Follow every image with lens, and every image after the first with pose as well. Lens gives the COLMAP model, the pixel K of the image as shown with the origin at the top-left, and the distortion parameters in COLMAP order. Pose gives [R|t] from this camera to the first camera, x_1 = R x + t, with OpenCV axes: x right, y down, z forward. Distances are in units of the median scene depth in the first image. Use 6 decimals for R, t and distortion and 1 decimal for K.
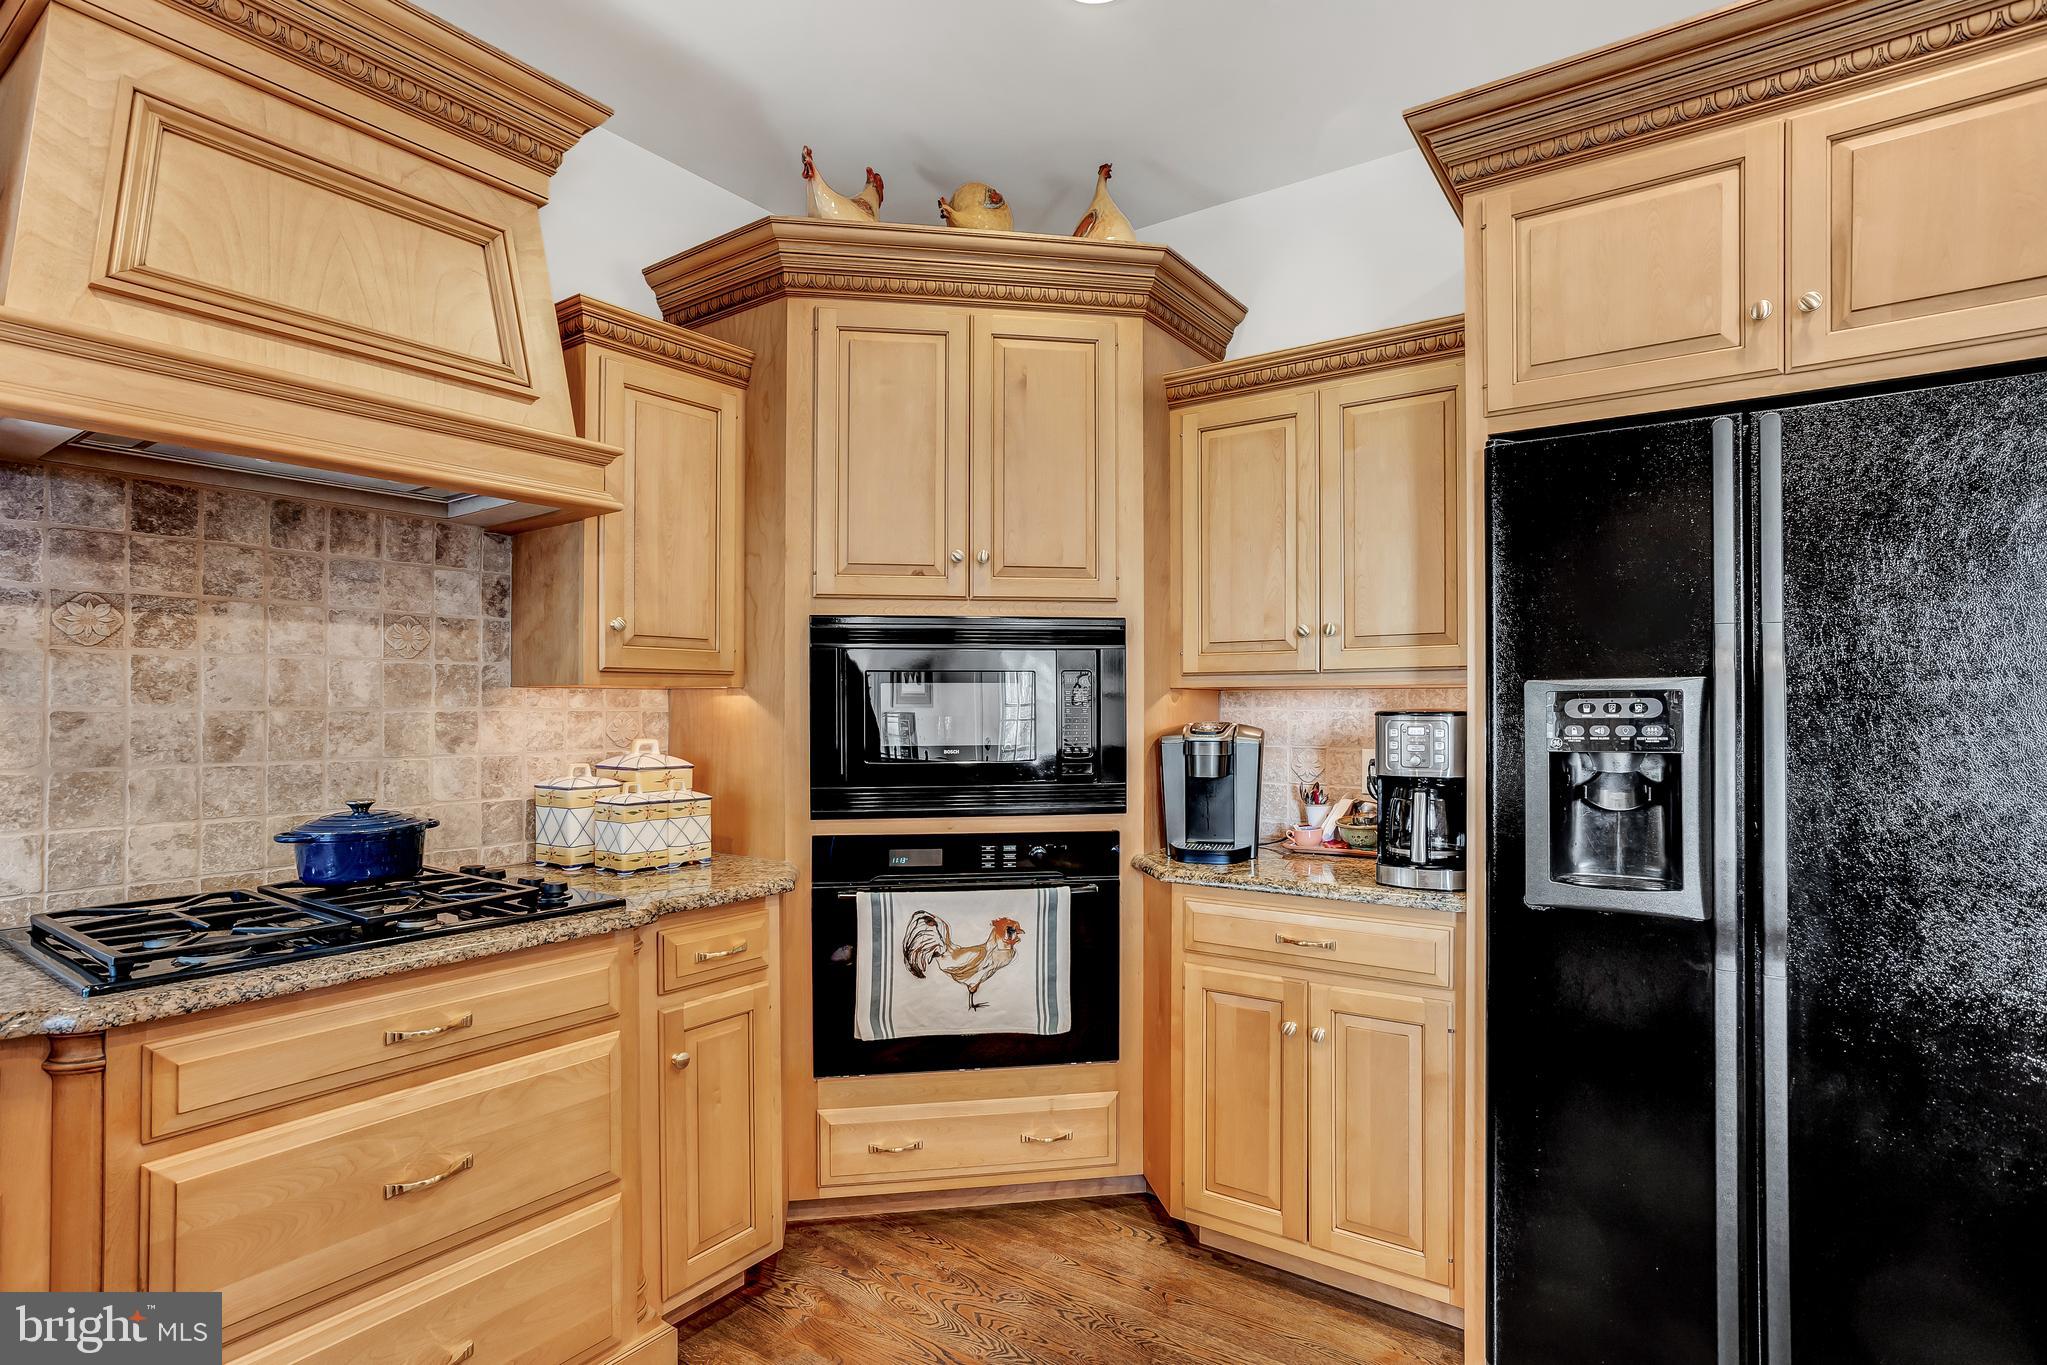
lens RADIAL K [[1022.9, 0, 1077.7], [0, 1022.9, 700.6], [0, 0, 1]] dist [-0.020756, 0.011967]
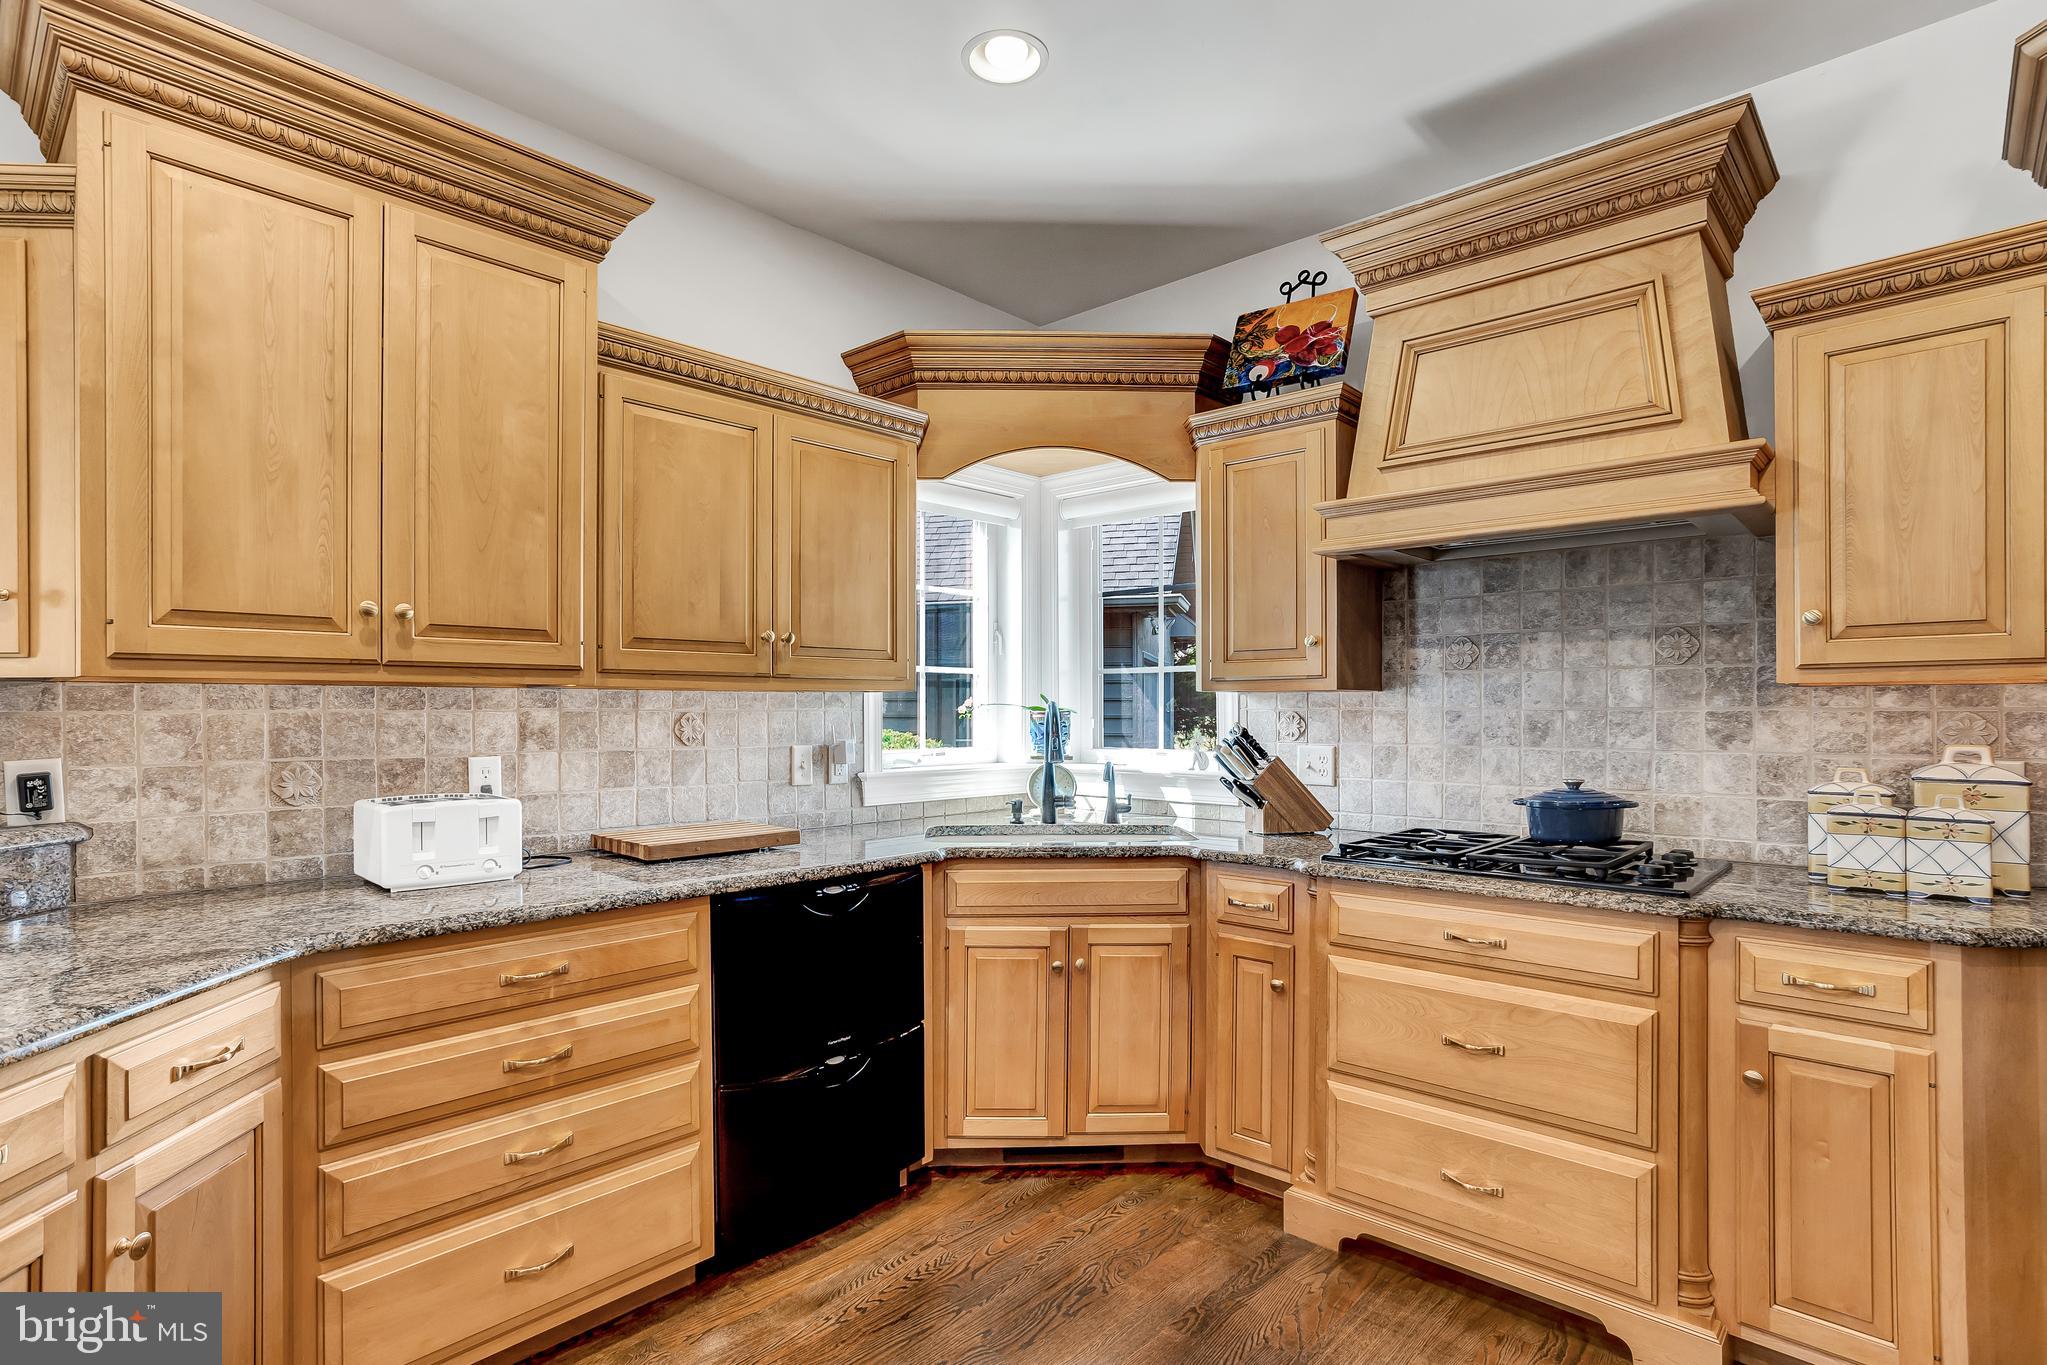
lens RADIAL K [[1022.9, 0, 948.0], [0, 1022.9, 701.9], [0, 0, 1]] dist [-0.020756, 0.011967]
pose [[-0.178080, -0.009924, -0.983966, 0.603241], [0.005384, 0.999924, -0.011059, 0.008673], [0.984001, -0.007267, -0.178013, 0.389687]]
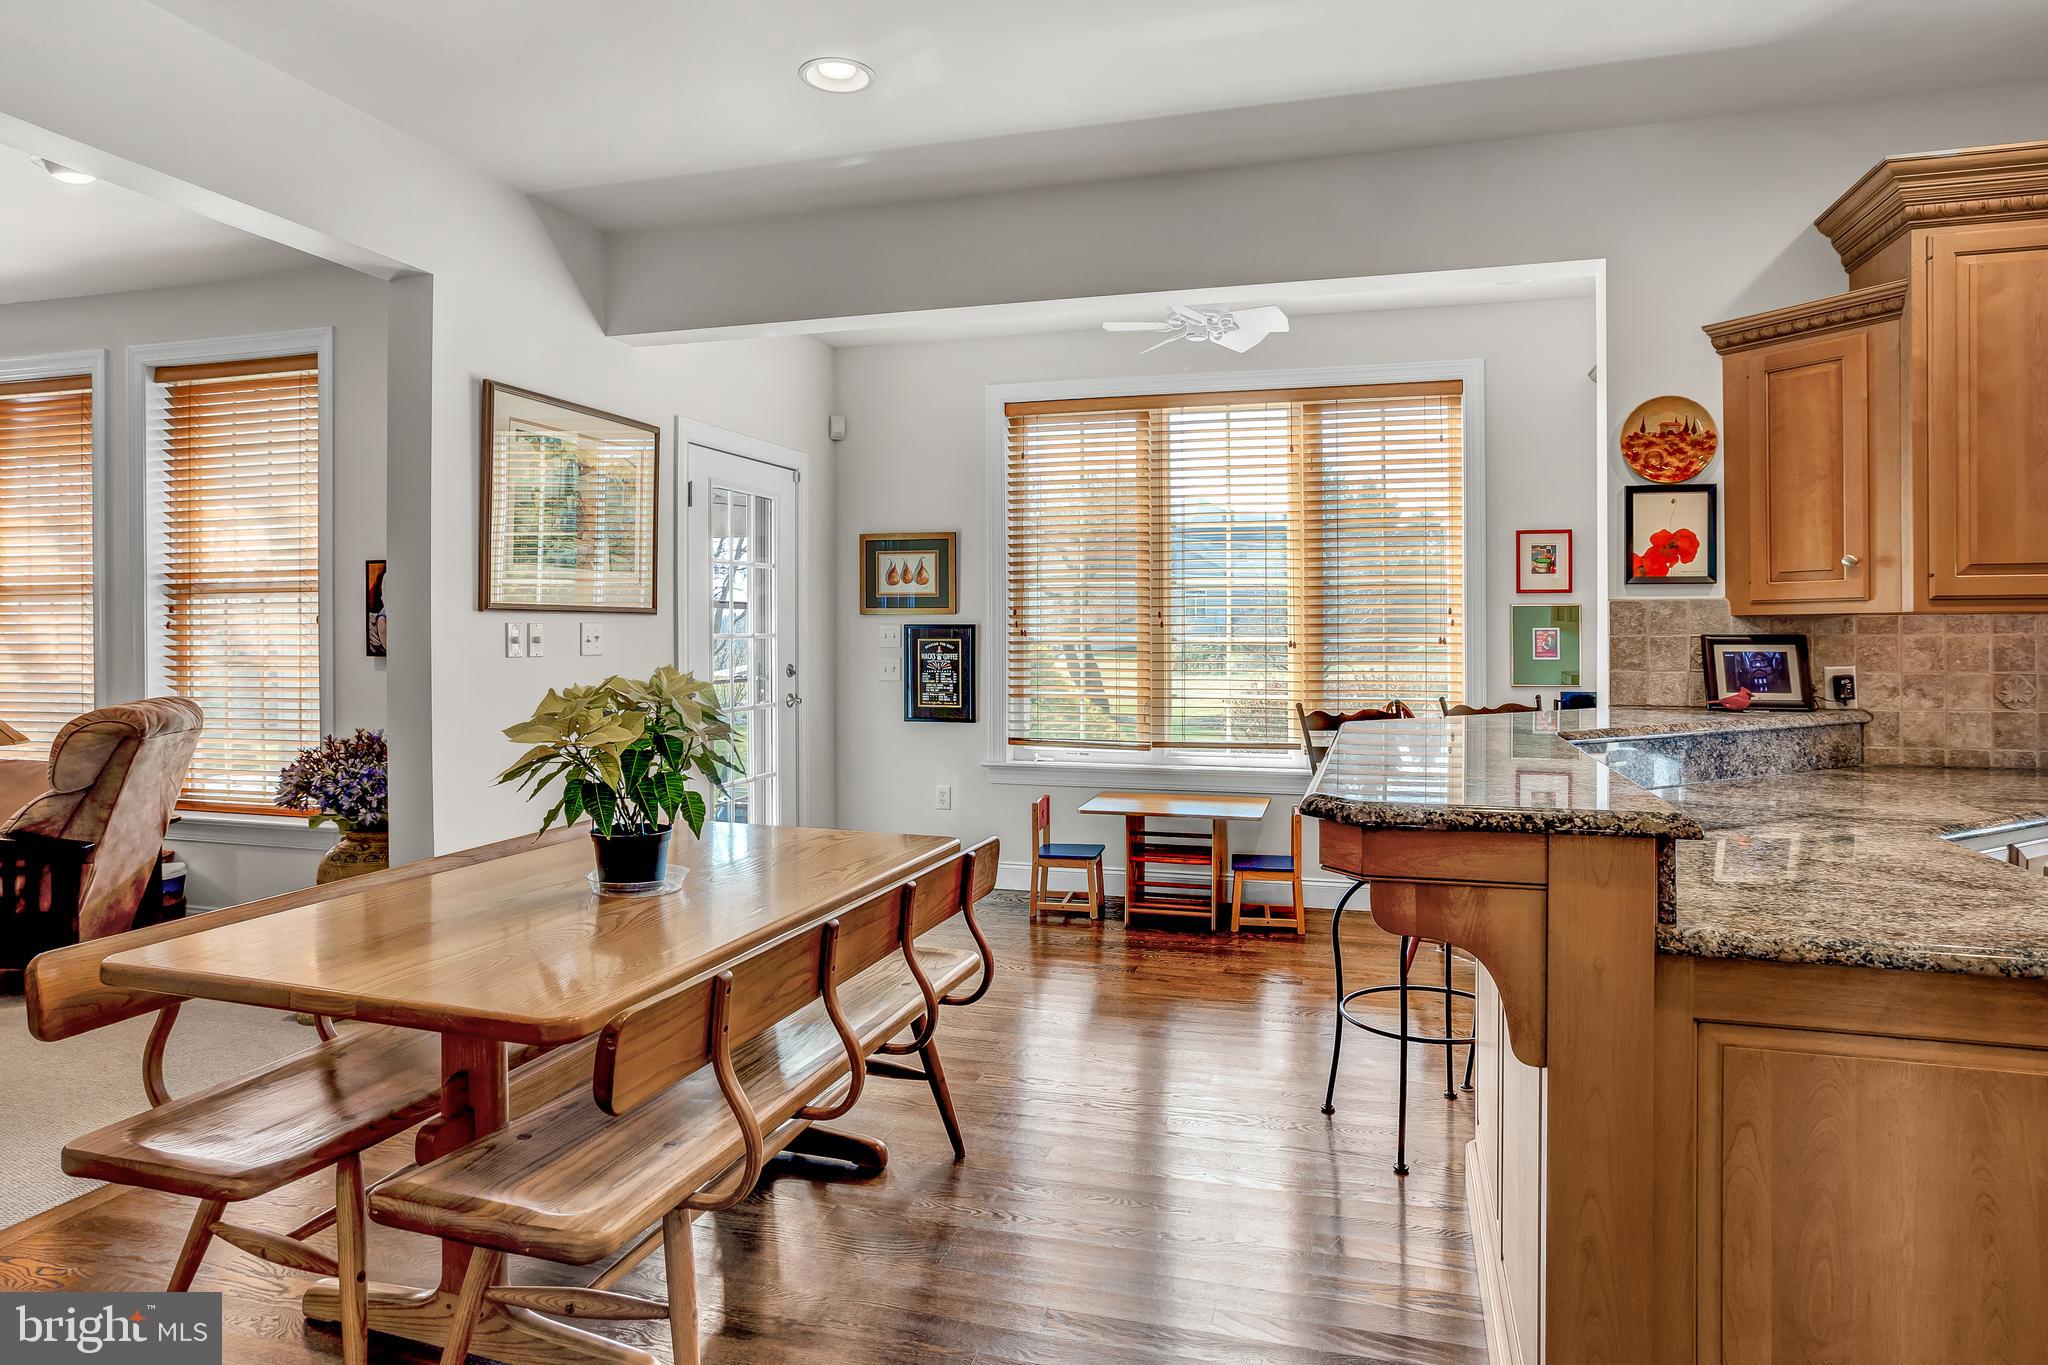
lens RADIAL K [[1126.6, 0, 1061.6], [0, 1126.6, 627.7], [0, 0, 1]] dist [-0.037766, 0.025963]
pose [[-0.944125, -0.003958, -0.329564, 1.283025], [-0.001830, 0.999975, -0.006767, 0.006020], [0.329583, -0.005785, -0.944109, 0.491296]]
